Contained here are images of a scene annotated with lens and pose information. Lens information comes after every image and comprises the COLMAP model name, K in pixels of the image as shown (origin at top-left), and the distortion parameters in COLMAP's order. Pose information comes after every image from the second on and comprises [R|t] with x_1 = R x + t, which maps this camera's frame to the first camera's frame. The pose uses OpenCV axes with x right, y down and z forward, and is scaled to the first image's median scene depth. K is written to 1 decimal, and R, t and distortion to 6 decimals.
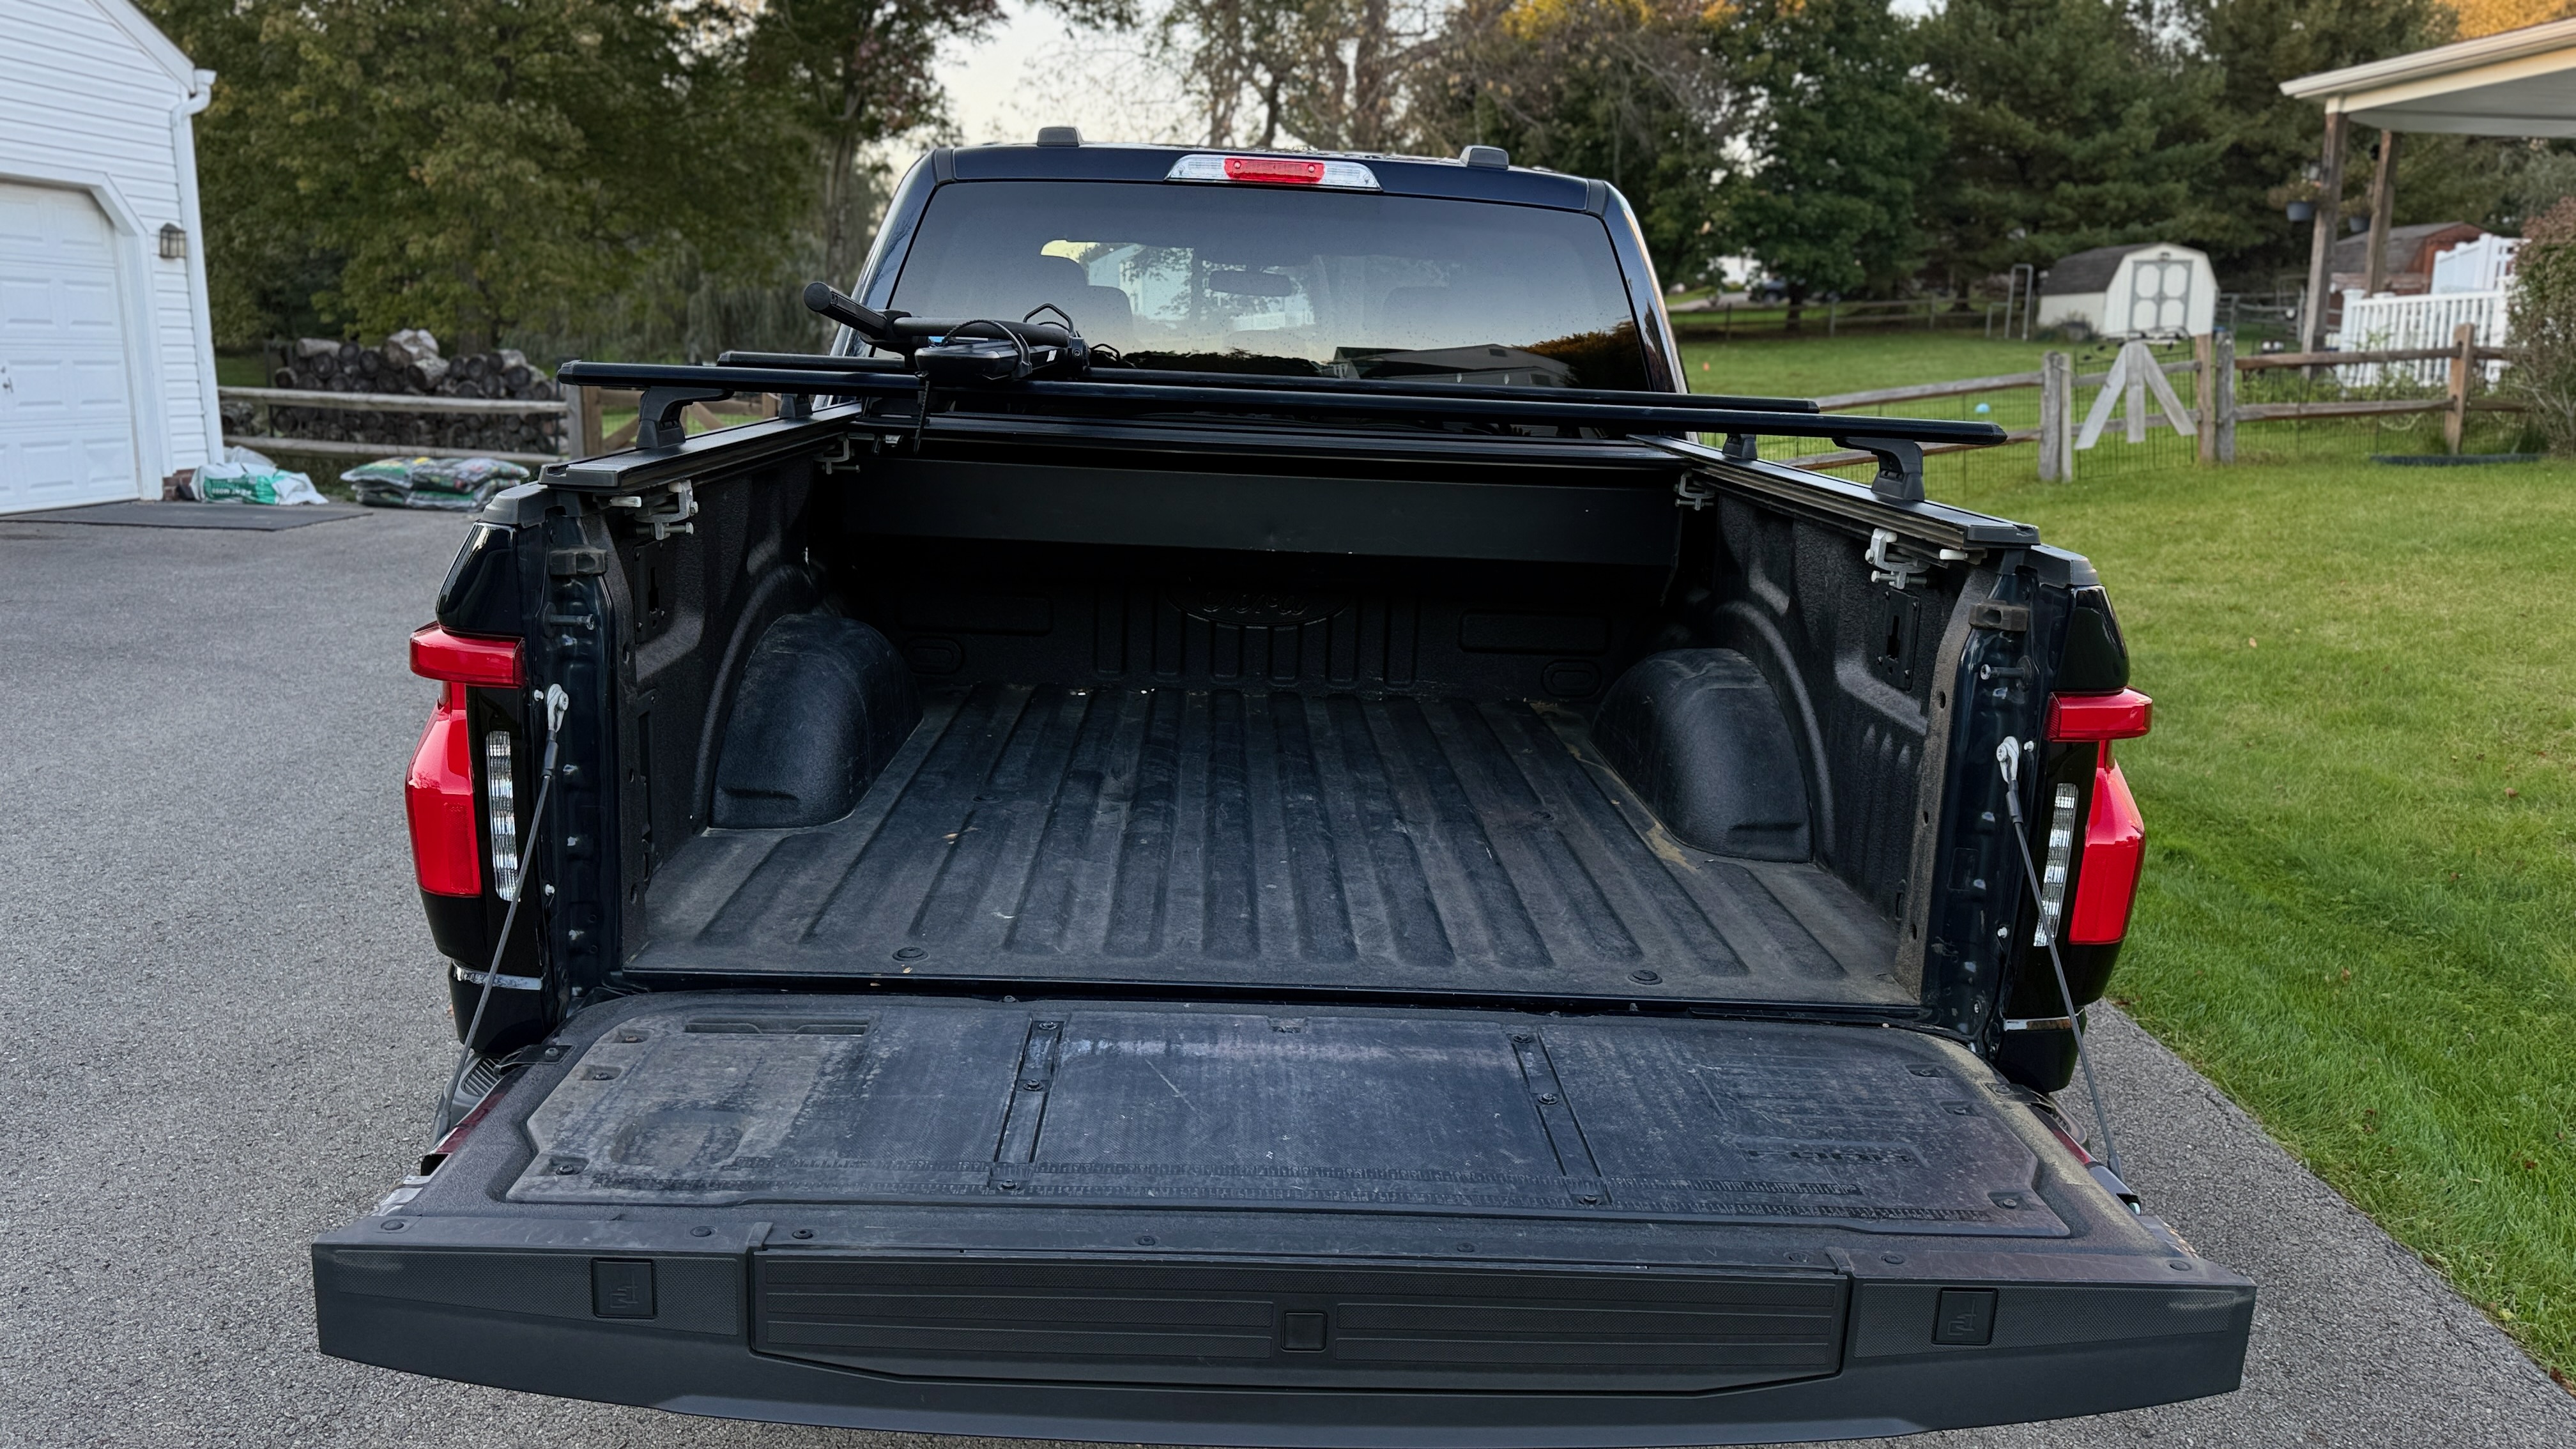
lens RADIAL K [[1749.3, 0, 1301.0], [0, 1749.3, 727.7], [0, 0, 1]] dist [0.030965, -0.005341]
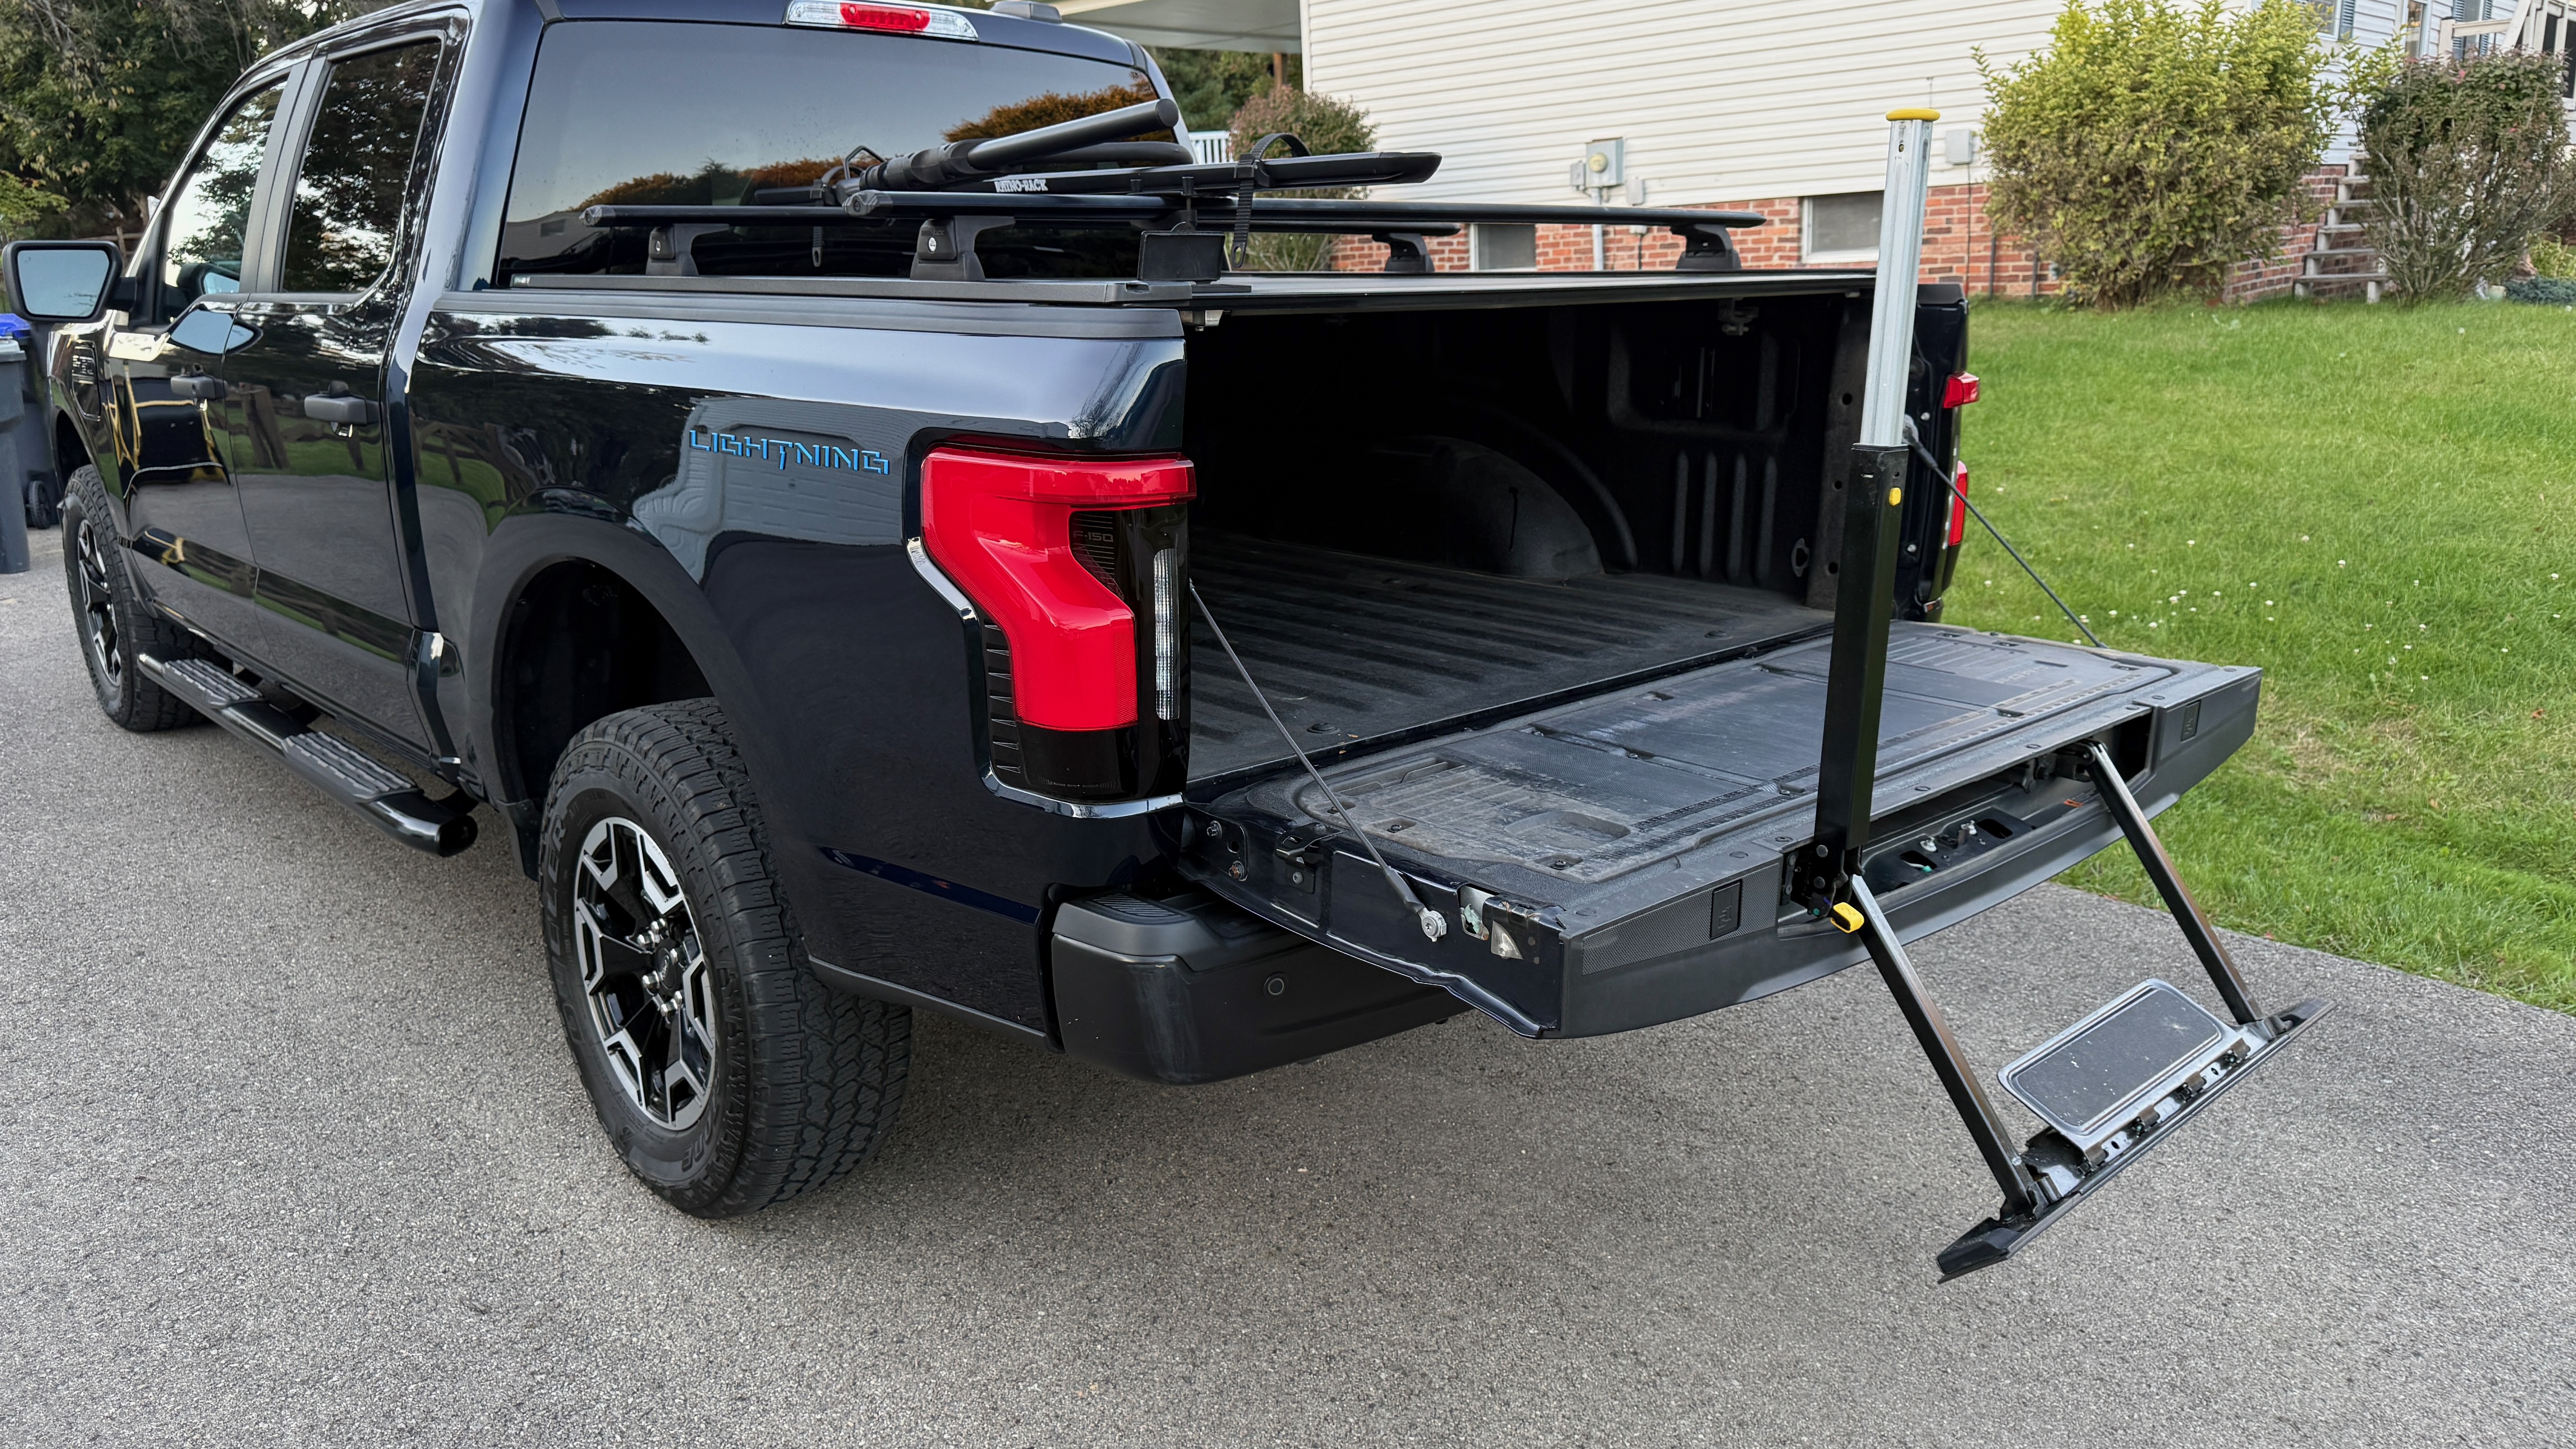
lens RADIAL K [[1749.3, 0, 1292.9], [0, 1749.3, 731.1], [0, 0, 1]] dist [0.030965, -0.005341]
pose [[0.777823, -0.210130, 0.592315, -1.015692], [0.177568, 0.977529, 0.113607, 0.005143], [-0.602878, 0.016810, 0.797657, 0.163024]]
